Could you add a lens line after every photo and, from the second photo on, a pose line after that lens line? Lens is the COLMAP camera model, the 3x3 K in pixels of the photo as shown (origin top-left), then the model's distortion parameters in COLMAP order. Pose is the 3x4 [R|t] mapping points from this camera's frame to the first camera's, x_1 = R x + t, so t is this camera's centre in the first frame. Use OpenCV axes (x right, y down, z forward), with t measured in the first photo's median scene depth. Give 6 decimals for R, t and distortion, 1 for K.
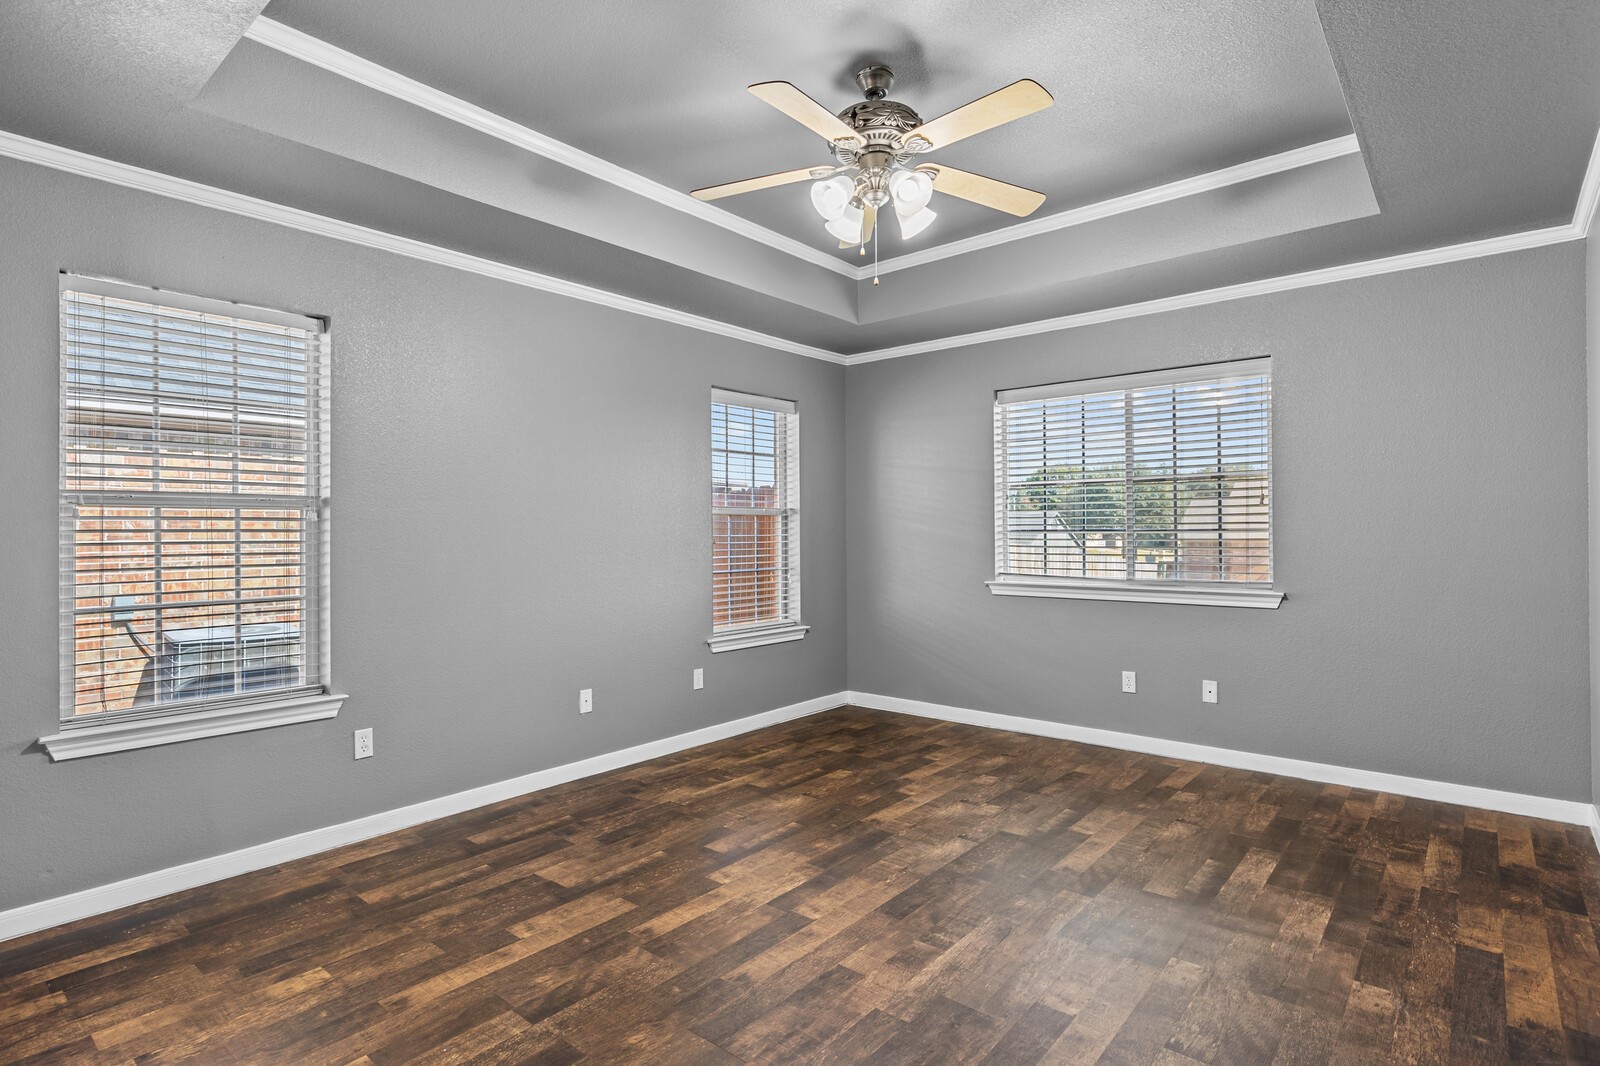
lens RADIAL K [[801.1, 0, 792.5], [0, 801.1, 525.2], [0, 0, 1]] dist [-0.002015, -0.000264]
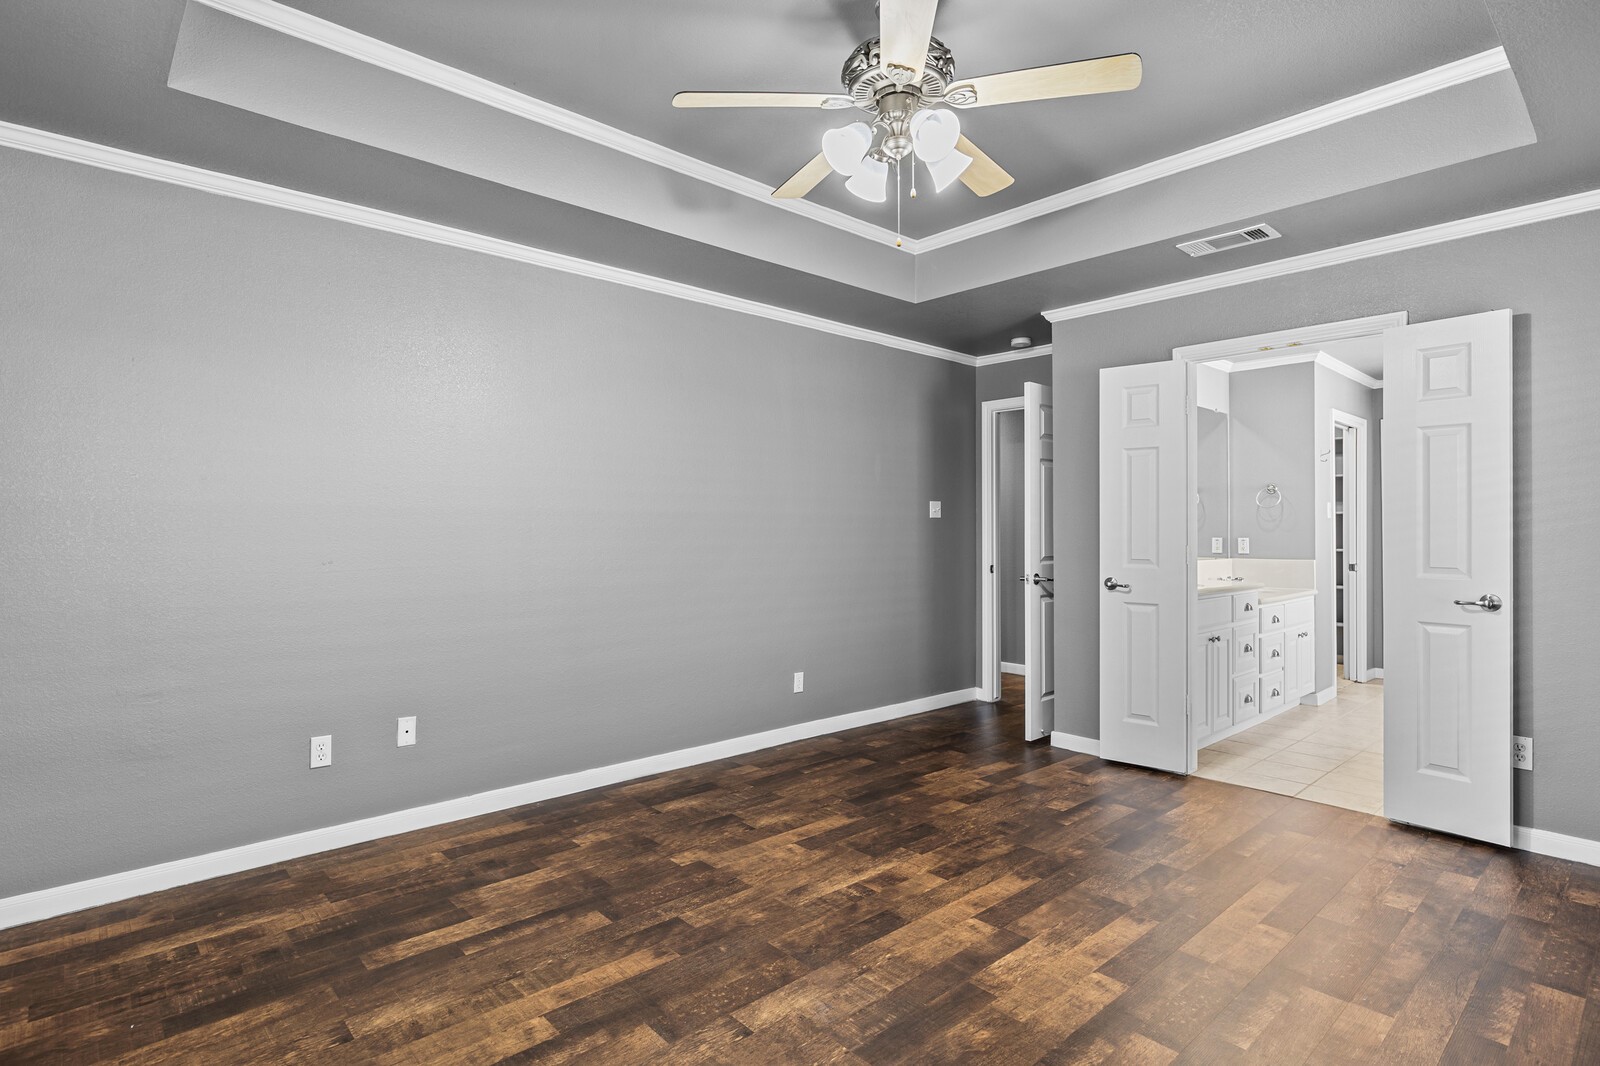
lens RADIAL K [[801.1, 0, 792.5], [0, 801.1, 525.2], [0, 0, 1]] dist [-0.002015, -0.000264]
pose [[-0.992112, 0.006515, 0.125188, 0.124029], [0.004914, 0.999902, -0.013096, 0.014242], [-0.125261, -0.012378, -0.992047, 2.042100]]
